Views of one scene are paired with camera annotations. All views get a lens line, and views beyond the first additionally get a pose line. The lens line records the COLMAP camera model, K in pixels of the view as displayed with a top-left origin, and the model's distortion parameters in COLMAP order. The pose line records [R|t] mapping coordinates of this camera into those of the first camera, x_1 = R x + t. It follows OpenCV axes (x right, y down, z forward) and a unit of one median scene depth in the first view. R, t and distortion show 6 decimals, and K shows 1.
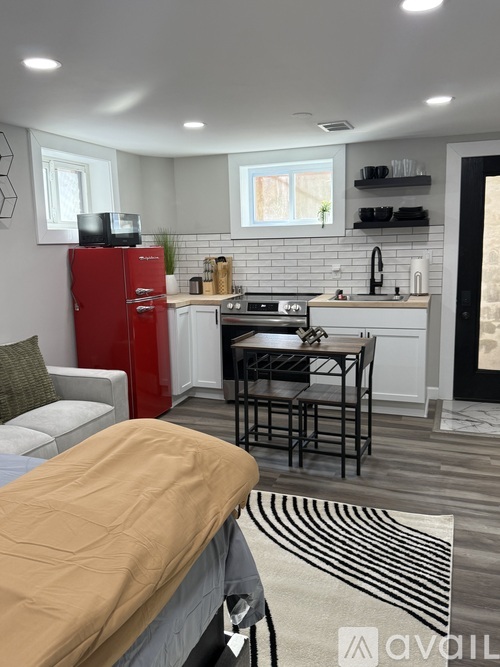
lens RADIAL K [[564.5, 0, 247.8], [0, 564.5, 334.6], [0, 0, 1]] dist [0.049522, -0.020335]
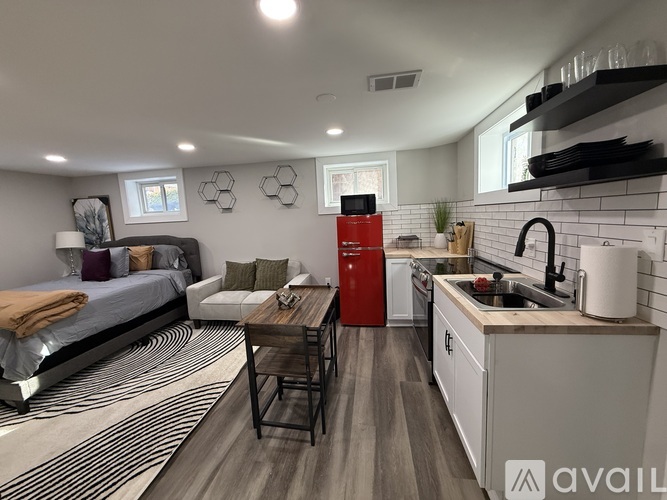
lens RADIAL K [[265.7, 0, 330.3], [0, 265.7, 249.4], [0, 0, 1]] dist [-0.000377, -0.000600]
pose [[0.203209, 0.138505, -0.969290, 0.464446], [-0.114599, 0.986505, 0.116940, -0.125695], [0.972406, 0.087317, 0.216339, 0.696344]]
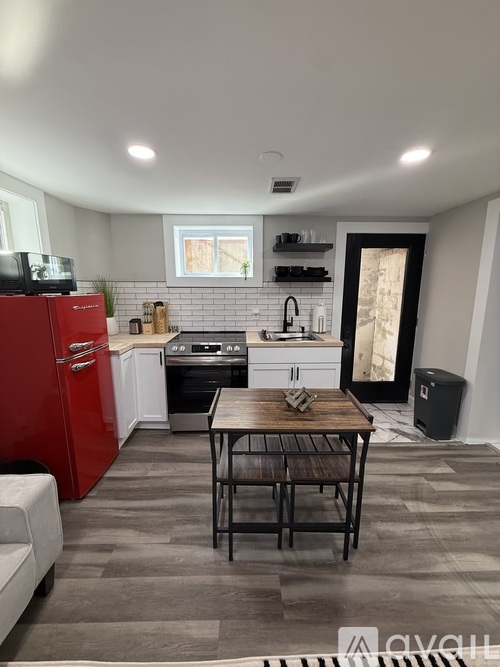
lens RADIAL K [[265.7, 0, 253.9], [0, 265.7, 330.8], [0, 0, 1]] dist [-0.000377, -0.000600]
pose [[0.929549, -0.035960, 0.366942, -0.075103], [0.035722, 0.999334, 0.007442, -0.082237], [-0.366965, 0.006190, 0.930214, 0.459135]]
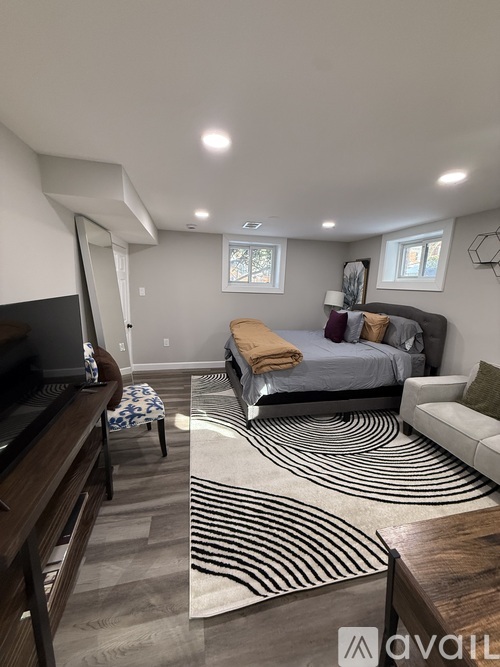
lens RADIAL K [[265.7, 0, 251.1], [0, 265.7, 333.2], [0, 0, 1]] dist [-0.000377, -0.000600]
pose [[-0.835099, 0.100451, -0.540850, 0.263601], [-0.100812, 0.938589, 0.329981, -0.132848], [0.540783, 0.330091, -0.773689, 0.703328]]
